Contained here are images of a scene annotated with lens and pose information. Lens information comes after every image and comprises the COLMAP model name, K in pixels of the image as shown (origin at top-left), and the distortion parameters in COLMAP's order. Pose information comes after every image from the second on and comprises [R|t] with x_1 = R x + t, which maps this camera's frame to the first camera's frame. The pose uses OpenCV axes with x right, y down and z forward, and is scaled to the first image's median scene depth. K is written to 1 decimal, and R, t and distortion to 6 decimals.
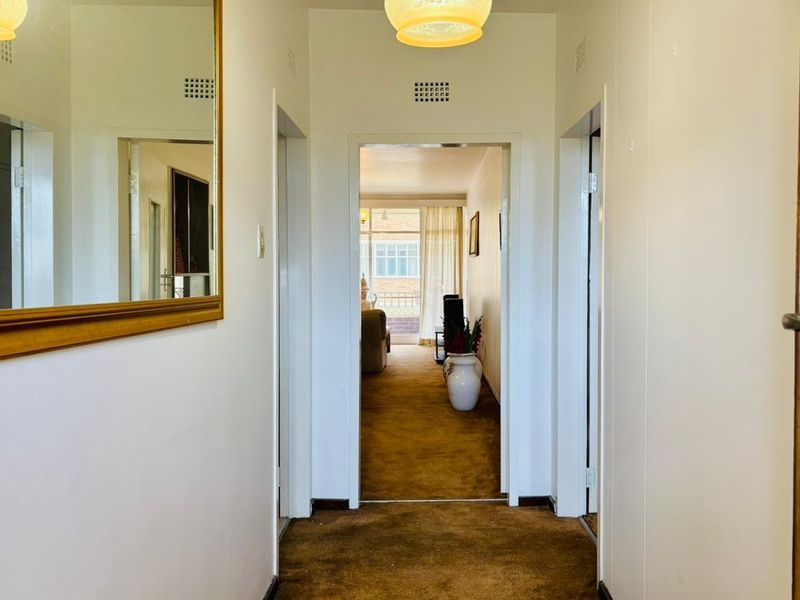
lens RADIAL K [[604.7, 0, 400.0], [0, 604.7, 300.0], [0, 0, 1]] dist [0.022166, -0.001161]
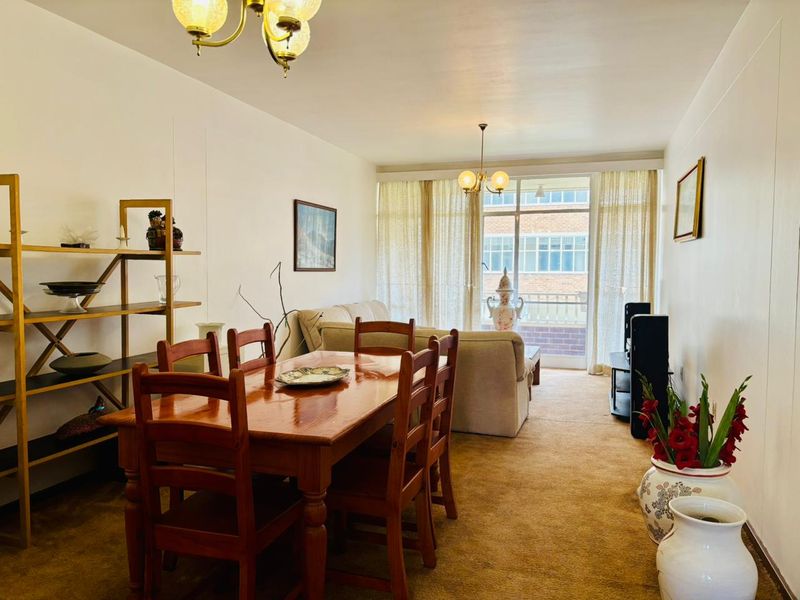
lens RADIAL K [[592.2, 0, 398.1], [0, 592.2, 305.6], [0, 0, 1]] dist [-0.000351, -0.002028]
pose [[0.962084, 0.024217, -0.271675, 0.008936], [-0.019039, 0.999584, 0.021679, -0.013203], [0.272087, -0.015684, 0.962145, 0.288460]]
